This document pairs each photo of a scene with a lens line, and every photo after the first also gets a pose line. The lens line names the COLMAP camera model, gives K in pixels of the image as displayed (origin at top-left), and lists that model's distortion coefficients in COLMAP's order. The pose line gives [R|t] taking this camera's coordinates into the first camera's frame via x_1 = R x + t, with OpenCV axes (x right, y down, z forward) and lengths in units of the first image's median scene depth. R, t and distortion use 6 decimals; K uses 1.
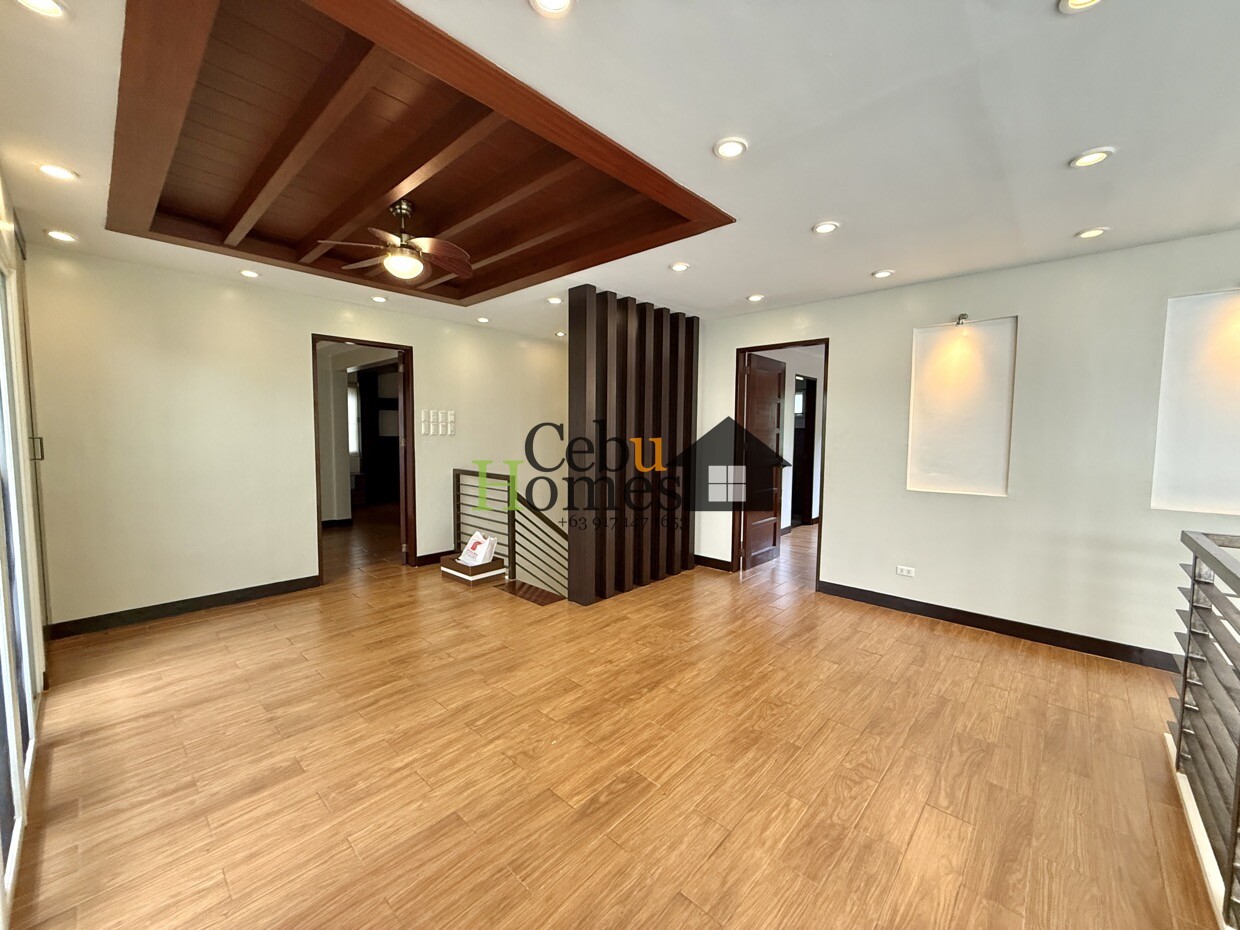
lens RADIAL K [[496.4, 0, 622.1], [0, 496.4, 464.0], [0, 0, 1]] dist [0.004042, 0.000017]
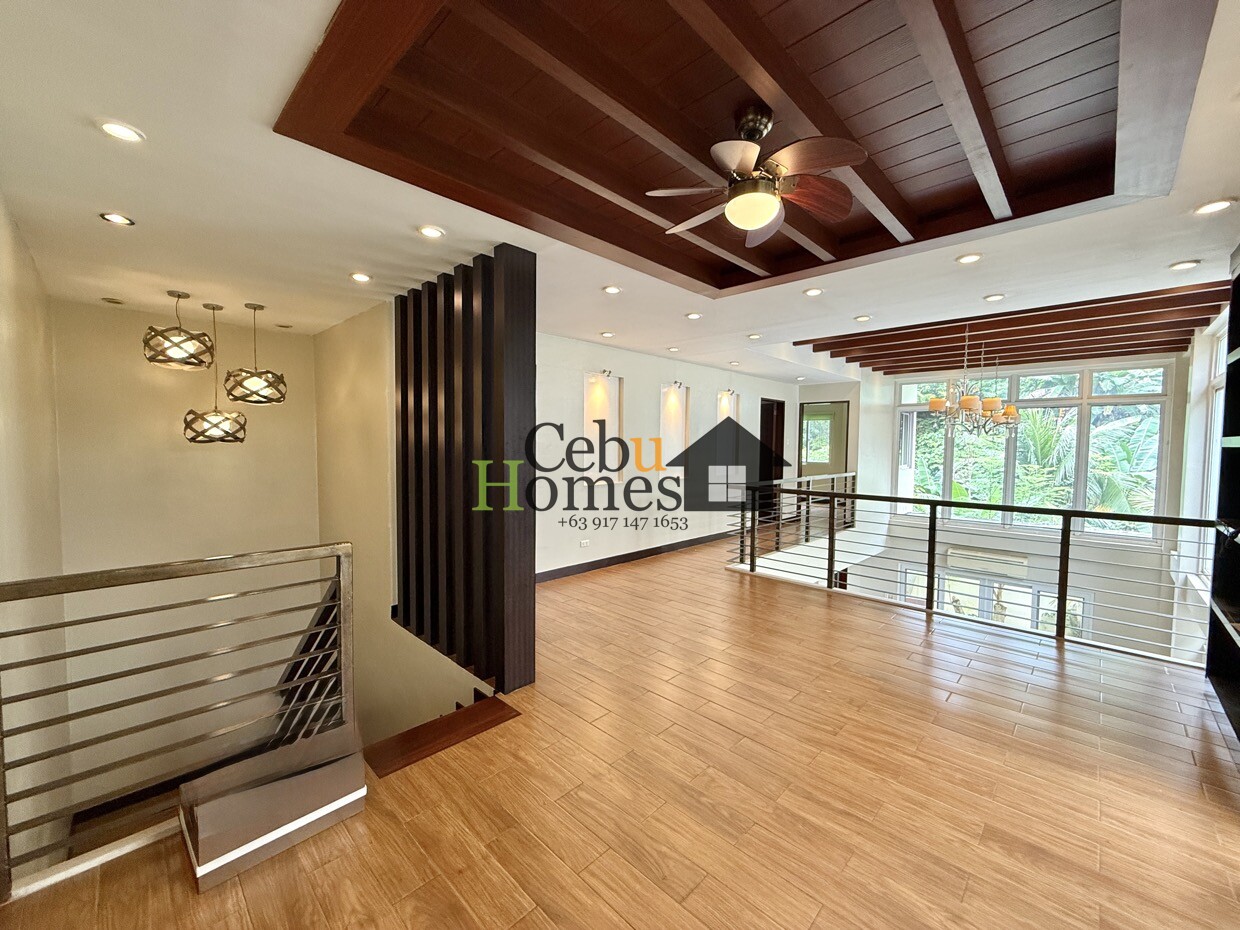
lens RADIAL K [[496.4, 0, 622.4], [0, 496.4, 465.4], [0, 0, 1]] dist [0.004042, 0.000017]
pose [[0.020461, -0.055287, 0.998261, -1.332910], [0.056502, 0.996938, 0.054056, -0.116324], [-0.998193, 0.055298, 0.023522, 1.397852]]
